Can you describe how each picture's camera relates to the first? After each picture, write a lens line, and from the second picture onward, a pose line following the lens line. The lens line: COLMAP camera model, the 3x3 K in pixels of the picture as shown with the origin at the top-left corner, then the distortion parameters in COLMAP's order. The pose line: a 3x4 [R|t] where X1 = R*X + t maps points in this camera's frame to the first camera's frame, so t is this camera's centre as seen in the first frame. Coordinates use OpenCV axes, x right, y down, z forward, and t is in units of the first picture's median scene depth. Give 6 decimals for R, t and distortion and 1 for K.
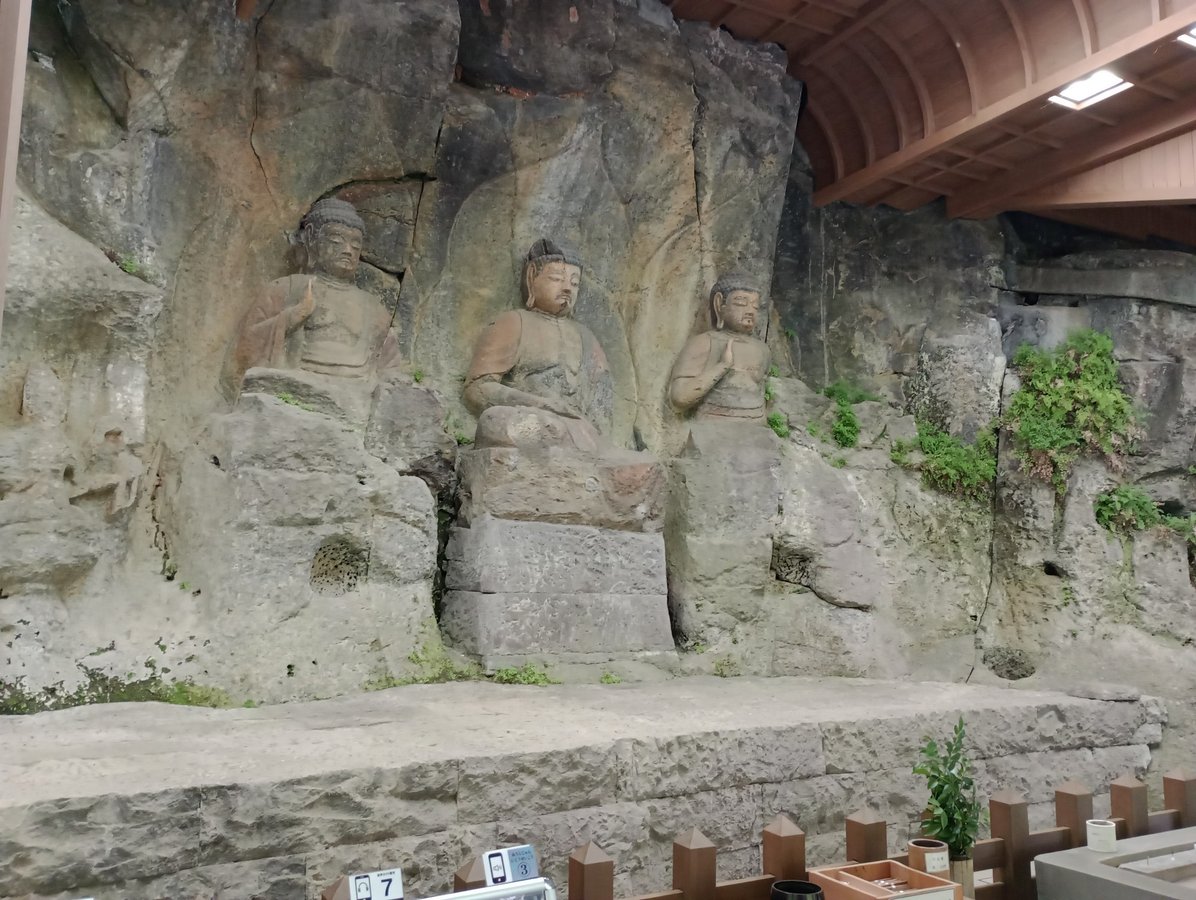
lens RADIAL K [[997.8, 0, 598.0], [0, 997.8, 450.0], [0, 0, 1]] dist [0.089672, -0.108918]
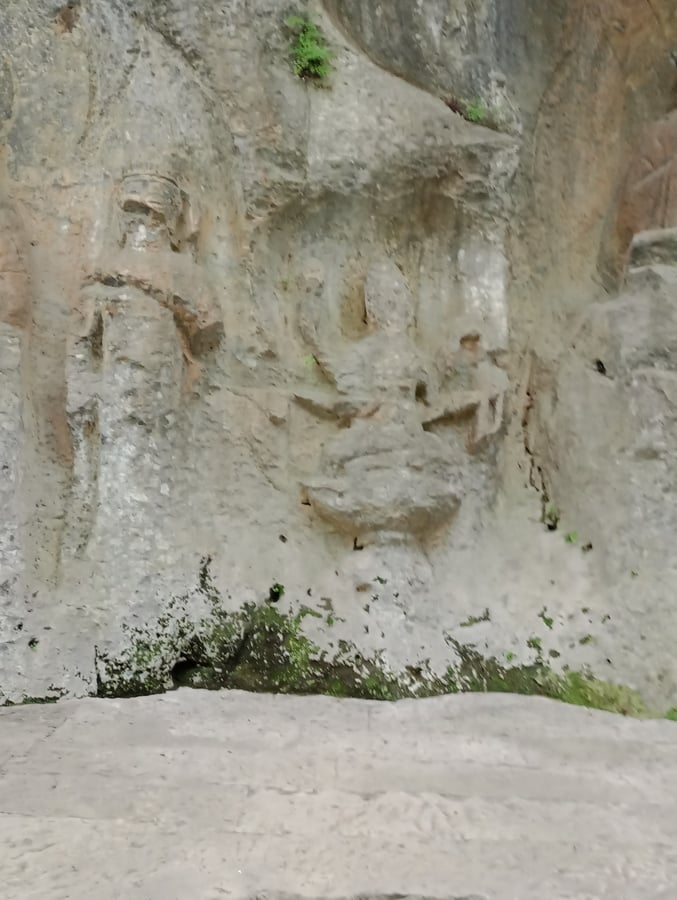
lens RADIAL K [[931.8, 0, 338.5], [0, 931.8, 450.0], [0, 0, 1]] dist [0.027373, -0.016087]
pose [[0.807961, -0.045579, -0.587471, -0.150850], [0.067583, 0.997592, 0.015551, 0.051112], [0.585348, -0.052268, 0.809096, 0.372668]]
